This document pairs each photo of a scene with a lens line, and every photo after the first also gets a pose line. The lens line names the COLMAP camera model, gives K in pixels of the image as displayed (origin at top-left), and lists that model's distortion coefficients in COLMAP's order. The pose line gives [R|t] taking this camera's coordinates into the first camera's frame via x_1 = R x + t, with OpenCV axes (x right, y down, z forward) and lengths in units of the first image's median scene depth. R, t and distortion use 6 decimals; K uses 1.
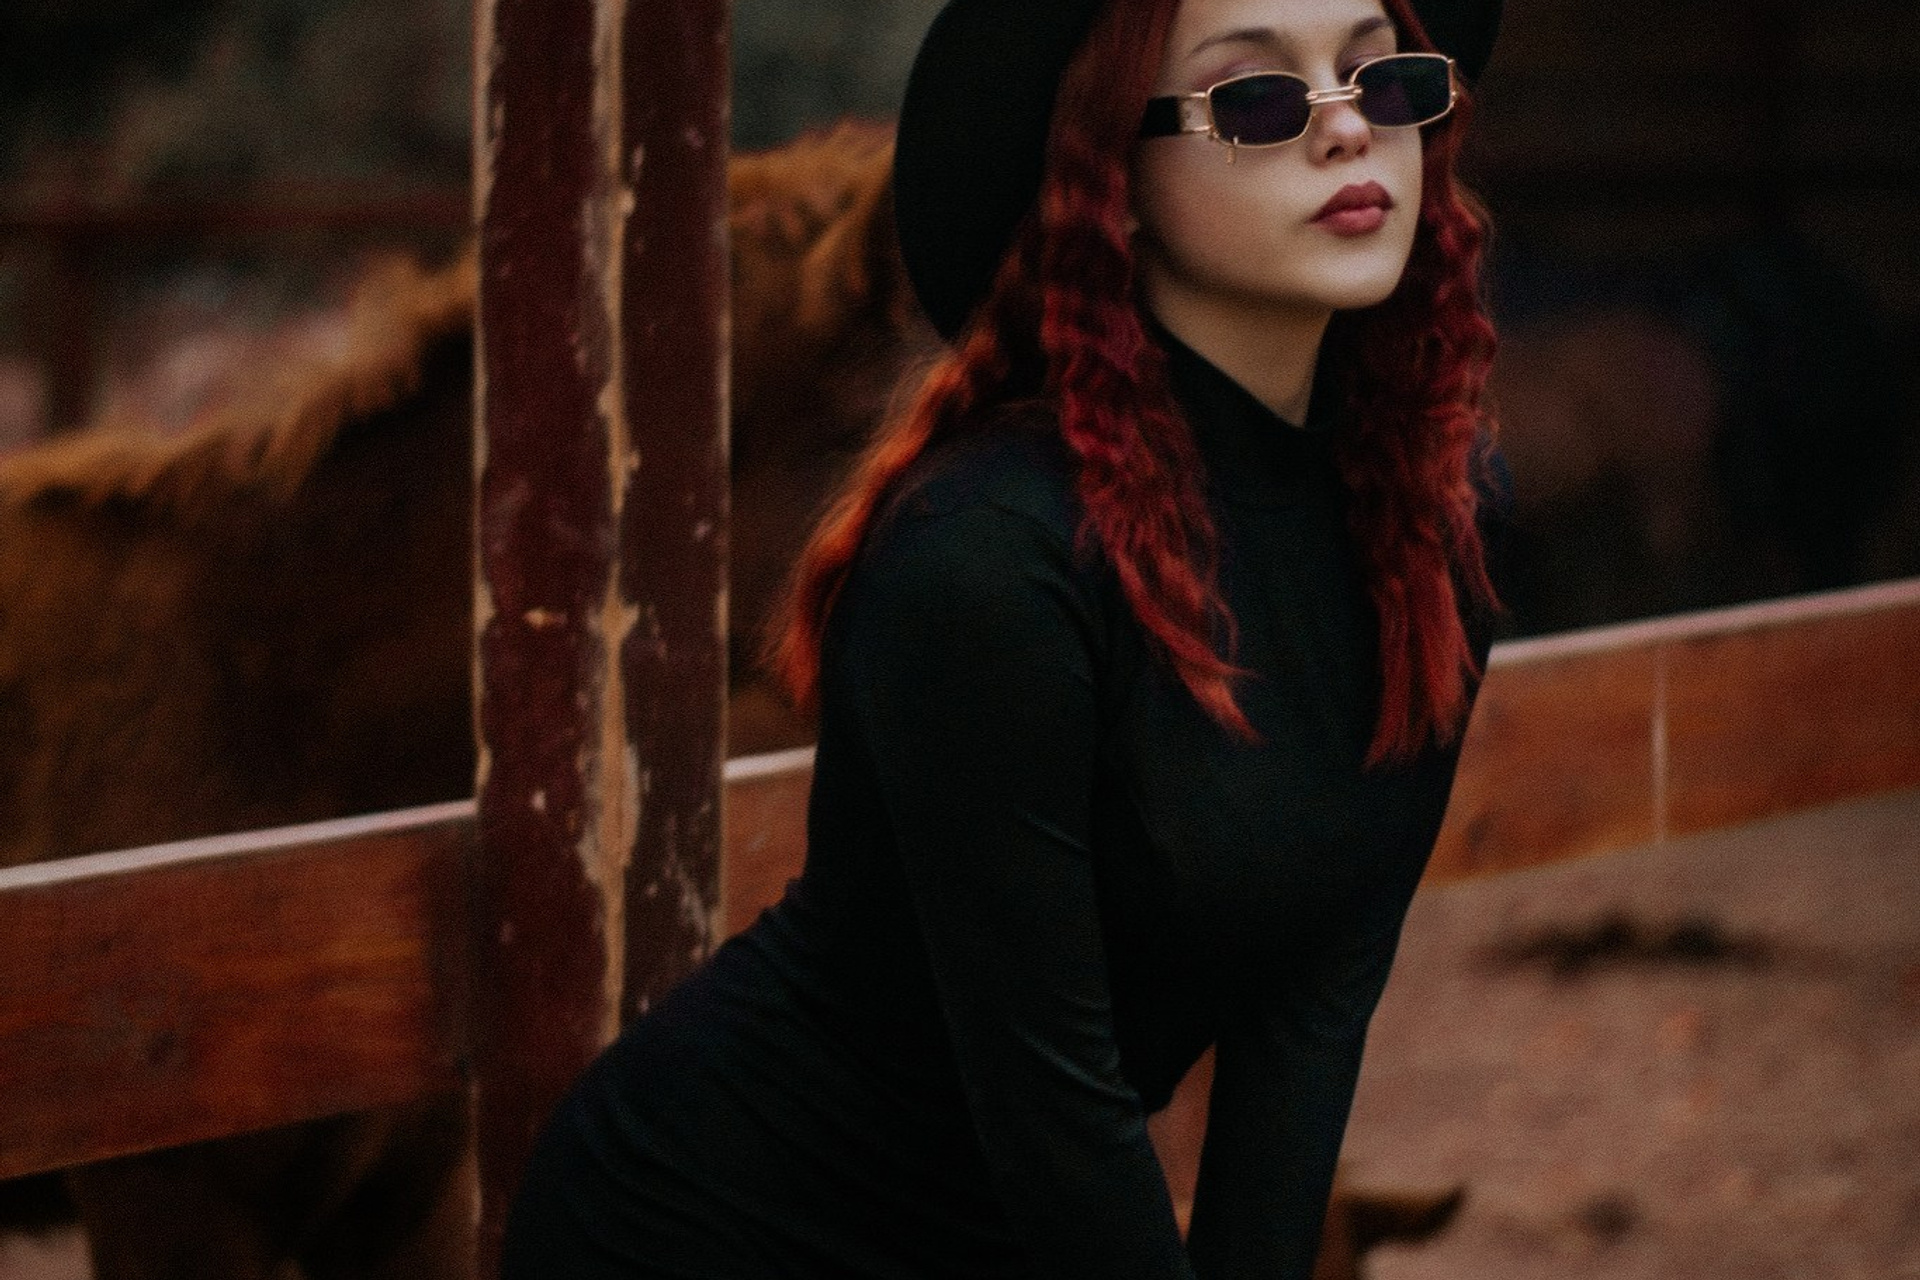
lens RADIAL K [[6542.0, 0, 959.8], [0, 6542.0, 639.8], [0, 0, 1]] dist [-0.130218, 0.000000]
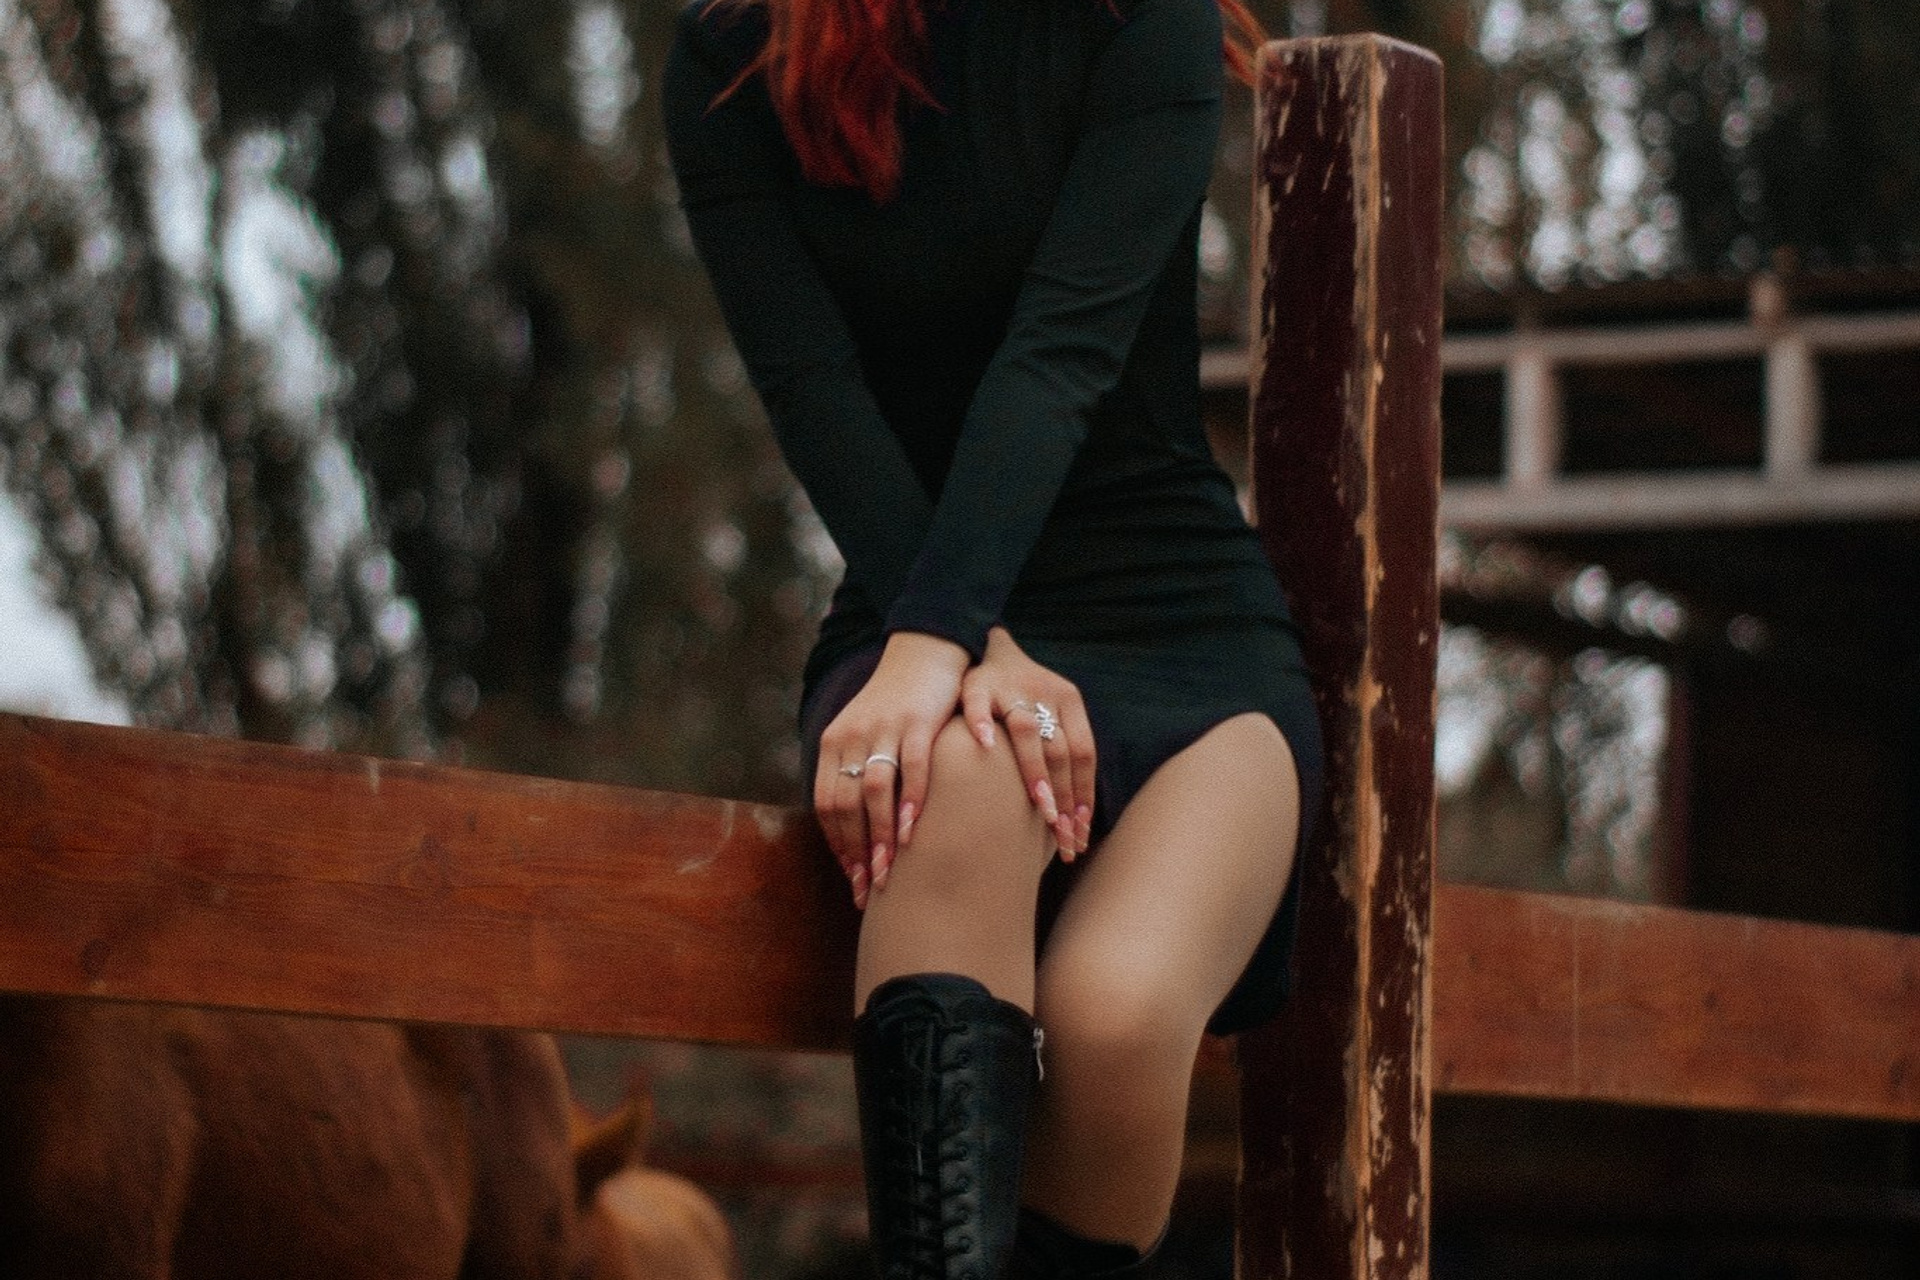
lens RADIAL K [[6542.0, 0, 960.0], [0, 6542.0, 629.2], [0, 0, 1]] dist [-0.130218, 0.000000]
pose [[0.999468, 0.015269, 0.028835, -0.169463], [-0.009781, 0.983313, -0.181659, 0.218667], [-0.031127, 0.181281, 0.982939, -0.267837]]
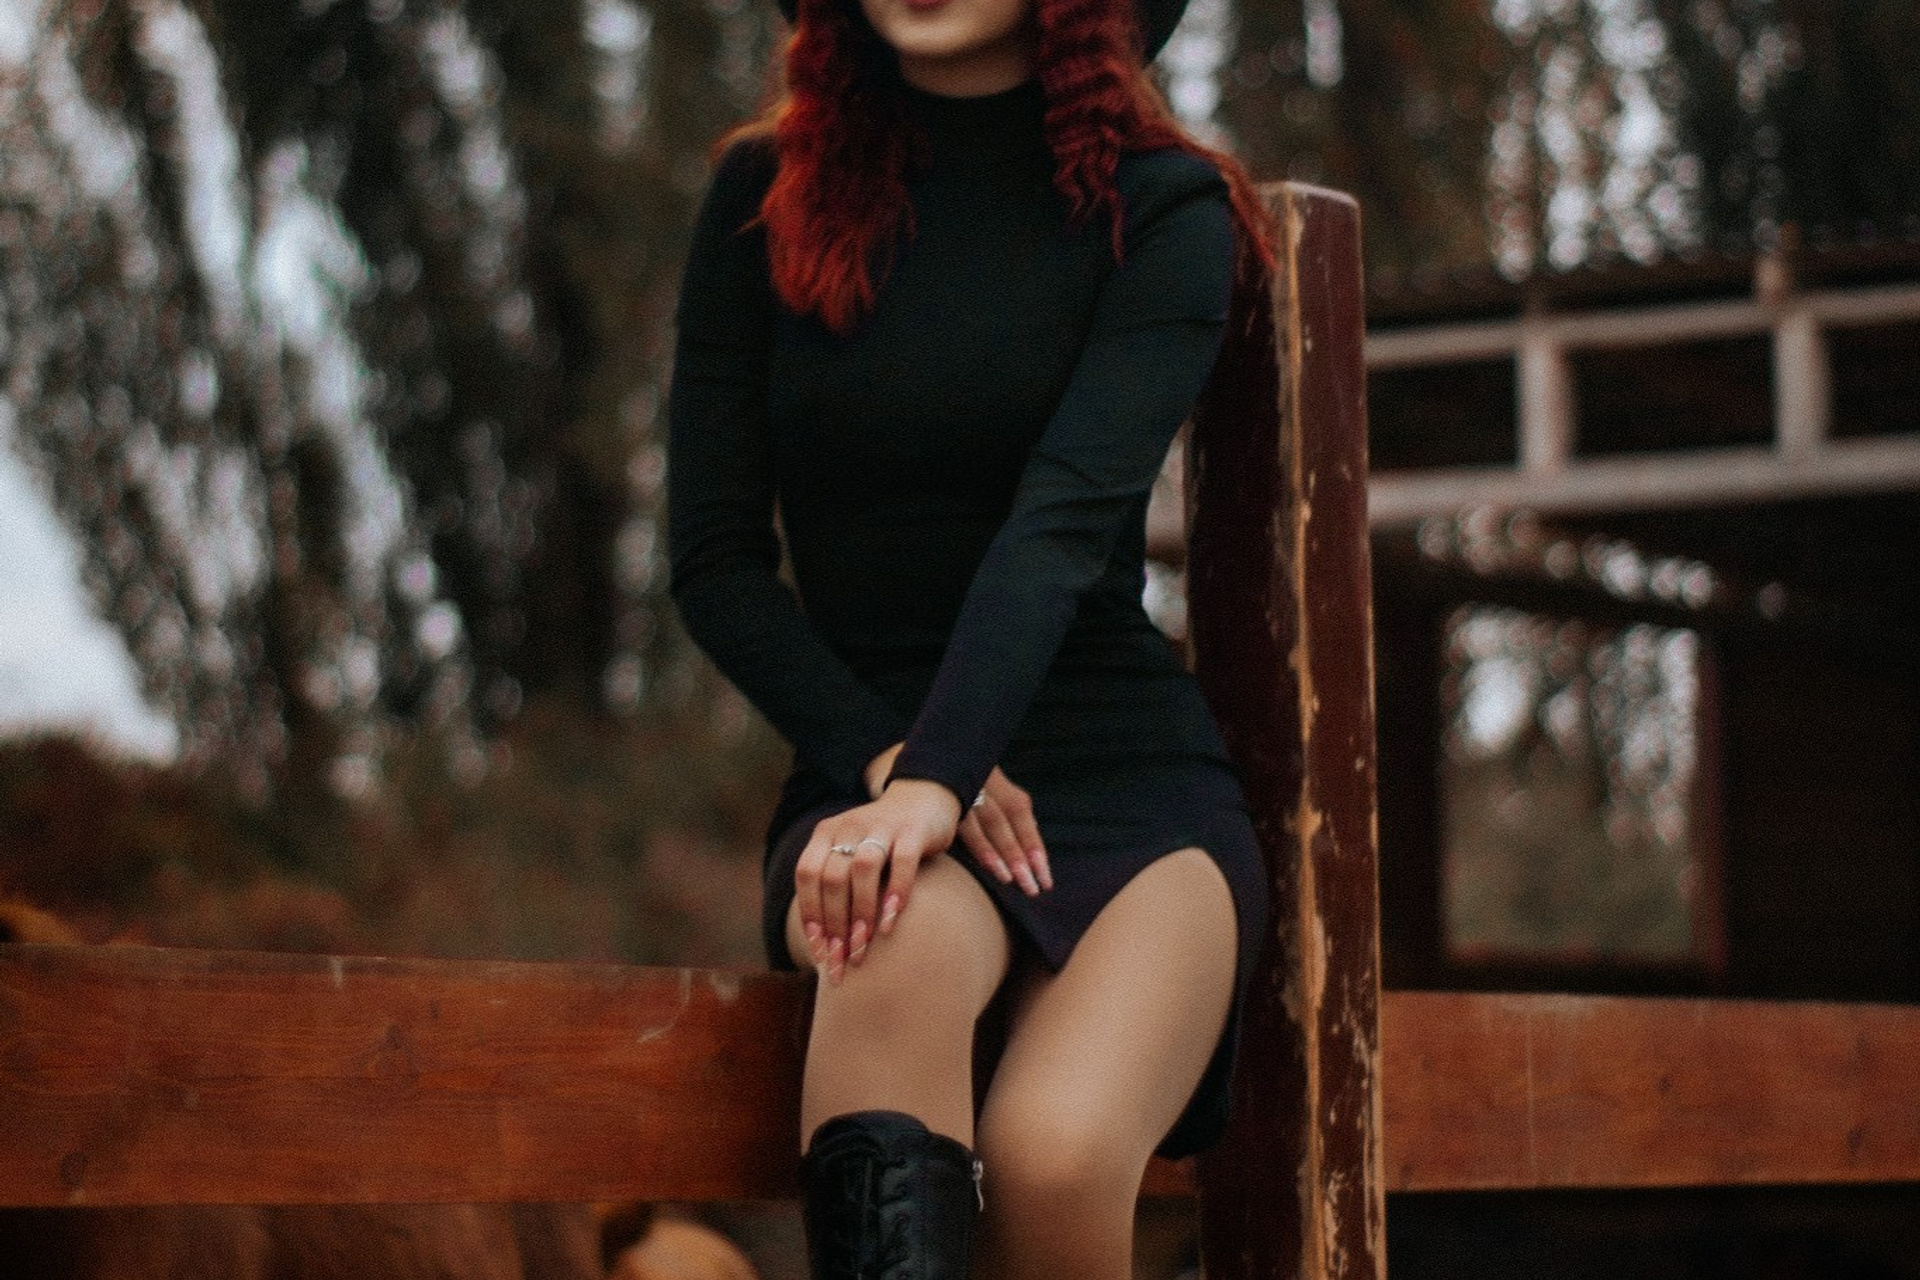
lens RADIAL K [[6542.0, 0, 915.7], [0, 6542.0, 576.7], [0, 0, 1]] dist [-0.130218, 0.000000]
pose [[0.999591, -0.024420, 0.014904, -0.150464], [0.026754, 0.982435, -0.184676, 0.191600], [-0.010132, 0.184999, 0.982686, -0.321526]]
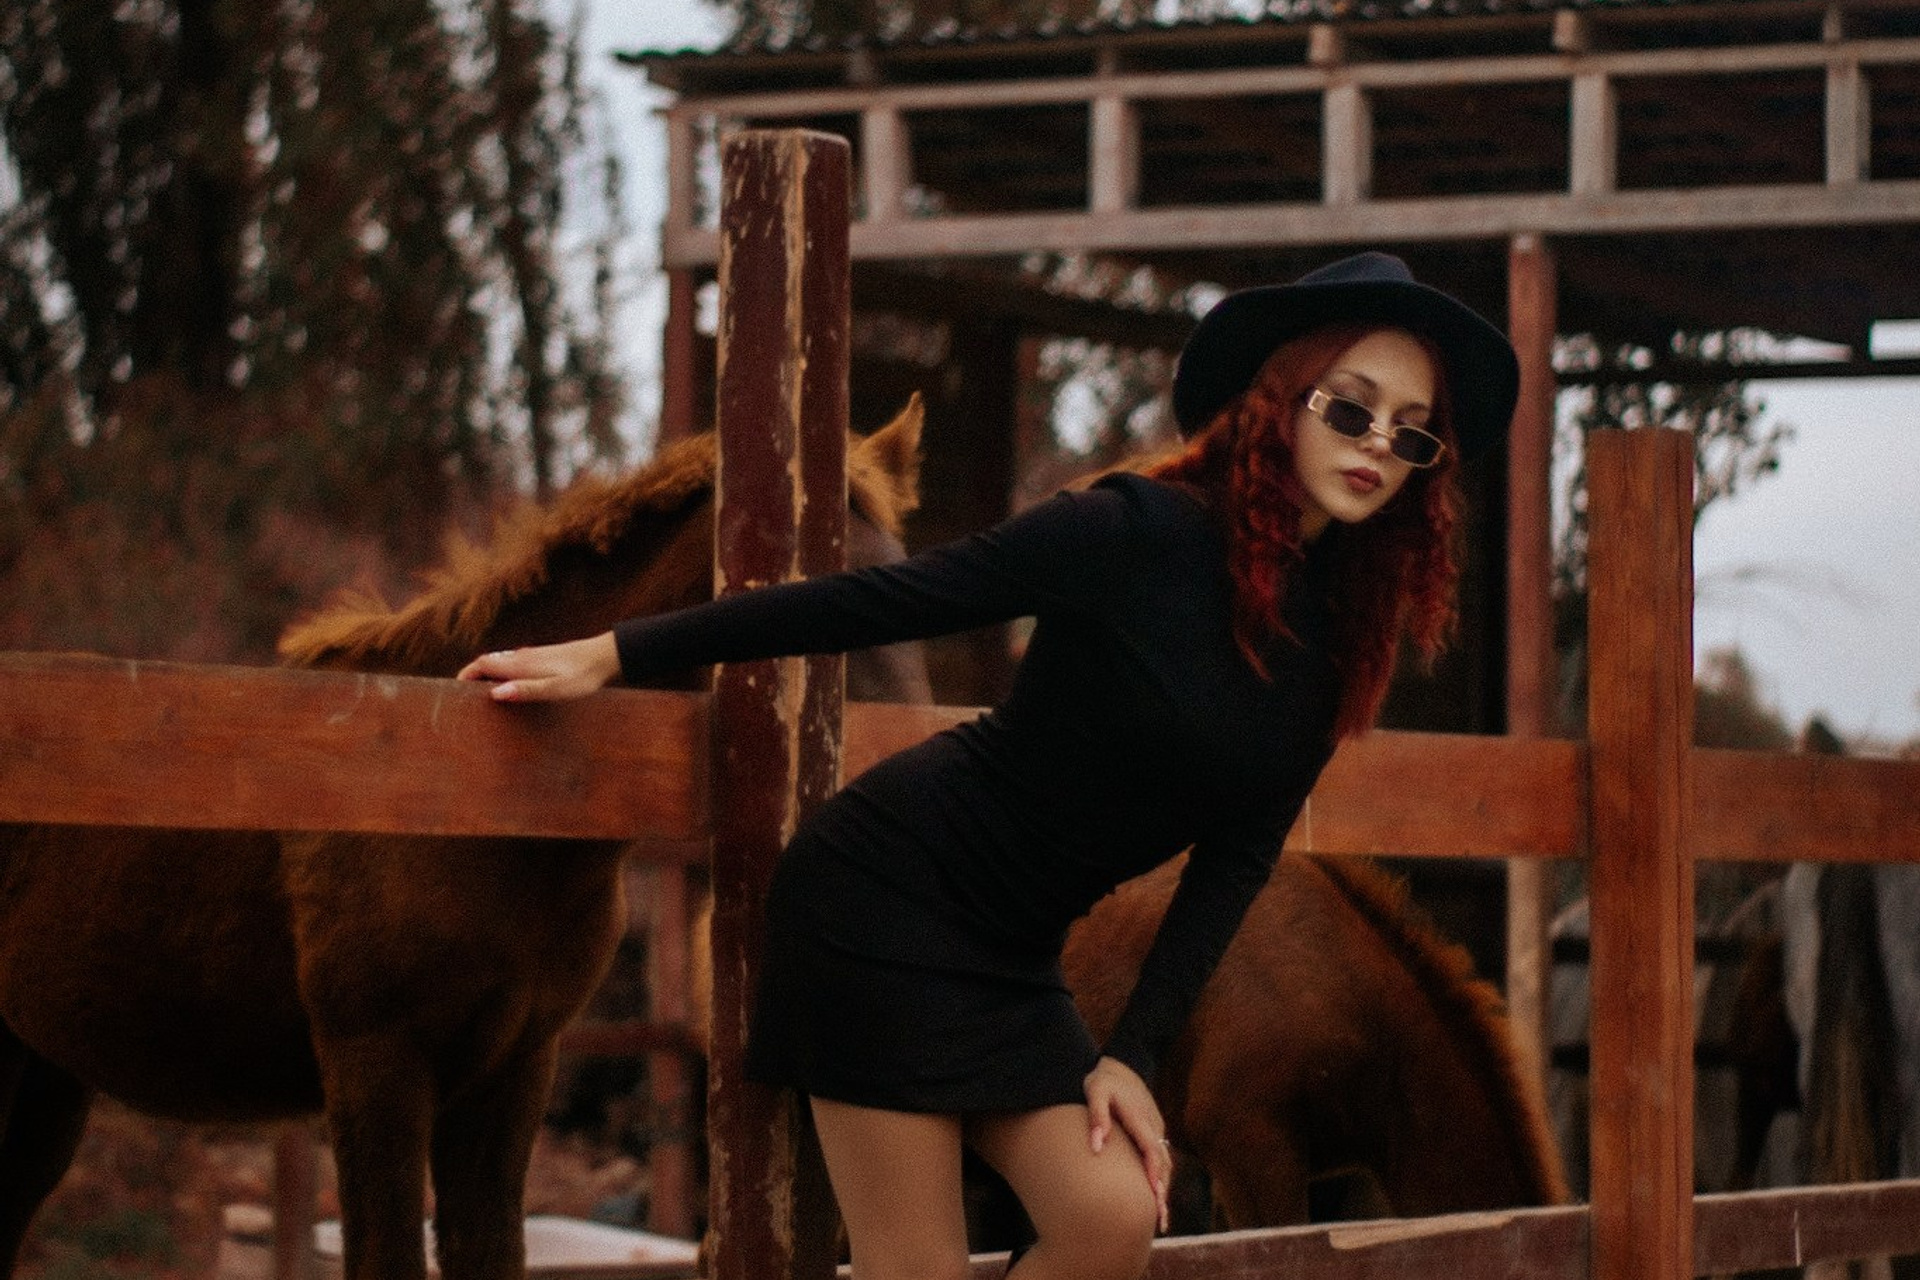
lens RADIAL K [[6542.0, 0, 829.6], [0, 6542.0, 485.2], [0, 0, 1]] dist [-0.130218, 0.000000]
pose [[0.998064, 0.007986, 0.061673, -0.159405], [0.001356, 0.988689, -0.149972, 0.252911], [-0.062173, 0.149766, 0.986765, -0.876696]]
